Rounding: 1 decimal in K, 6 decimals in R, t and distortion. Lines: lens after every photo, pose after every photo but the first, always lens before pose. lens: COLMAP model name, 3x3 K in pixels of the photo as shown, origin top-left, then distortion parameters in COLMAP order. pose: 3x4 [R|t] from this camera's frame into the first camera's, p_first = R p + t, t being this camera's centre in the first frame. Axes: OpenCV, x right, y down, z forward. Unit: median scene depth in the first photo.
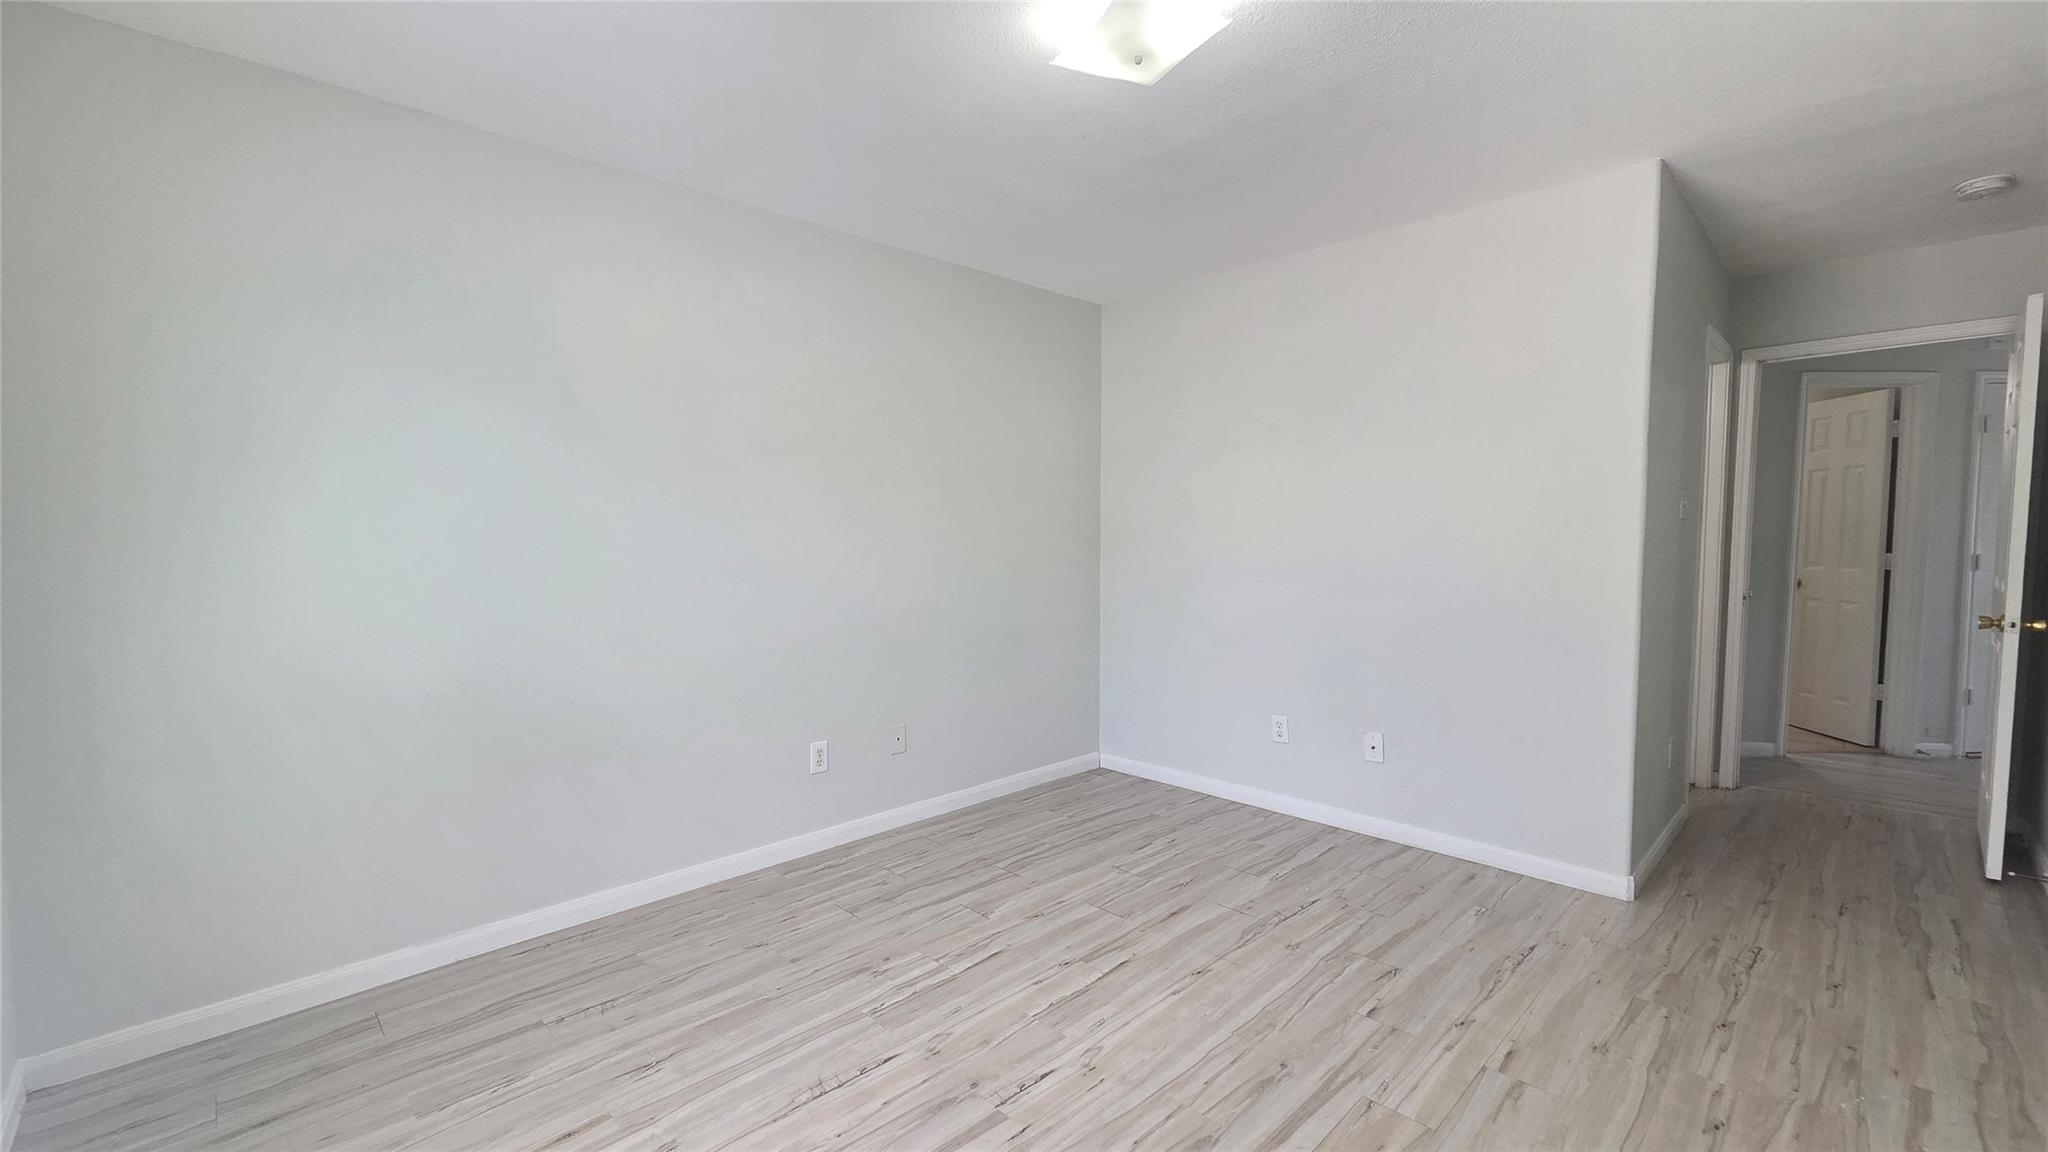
lens RADIAL K [[846.6, 0, 1027.5], [0, 846.6, 580.5], [0, 0, 1]] dist [-0.002395, -0.000029]
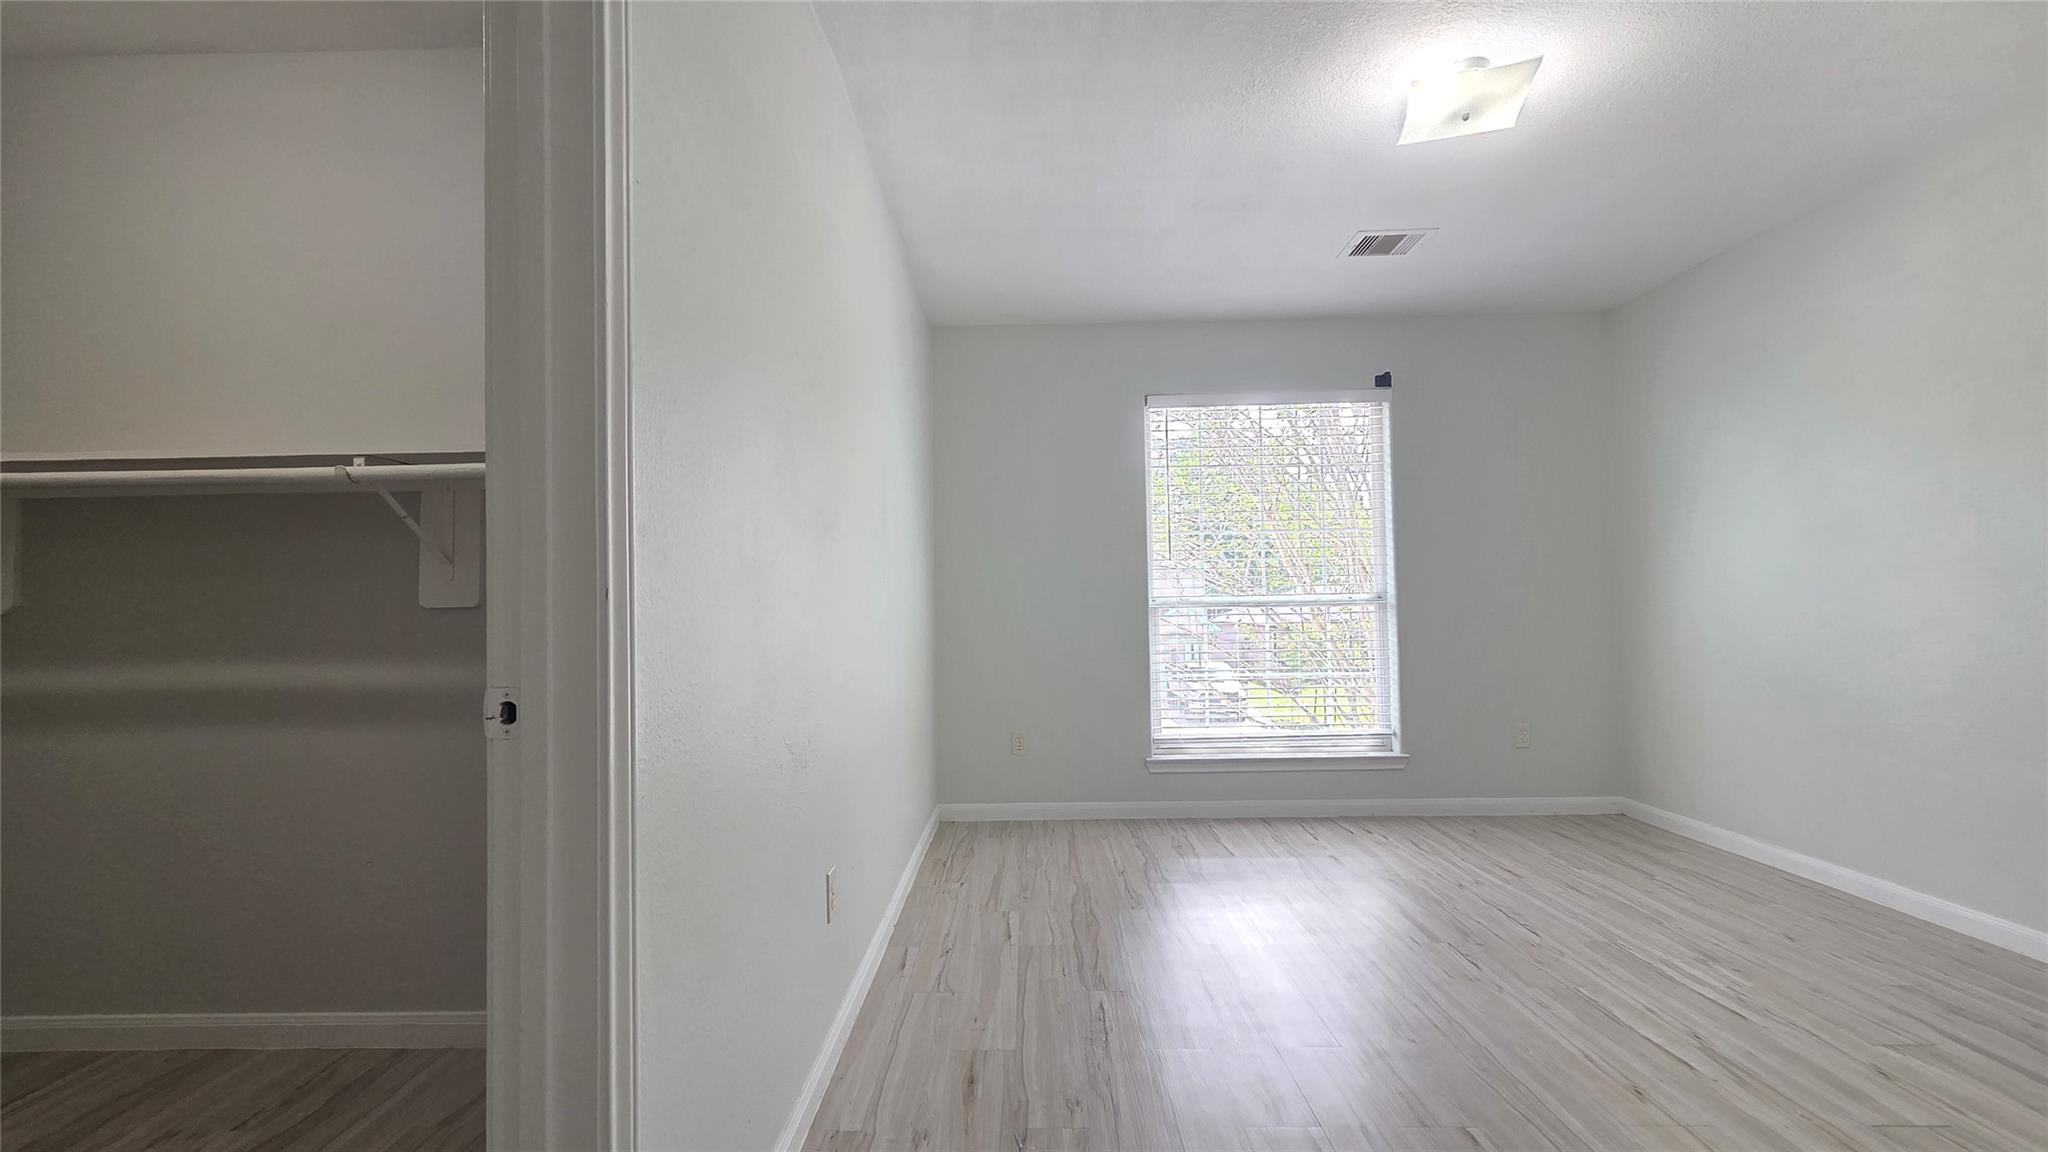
lens RADIAL K [[846.6, 0, 1012.9], [0, 846.6, 581.8], [0, 0, 1]] dist [-0.002395, -0.000029]
pose [[-0.712155, 0.000733, -0.702022, 1.165476], [-0.017433, 0.999673, 0.018728, 0.004415], [0.701806, 0.025576, -0.711909, 1.171516]]
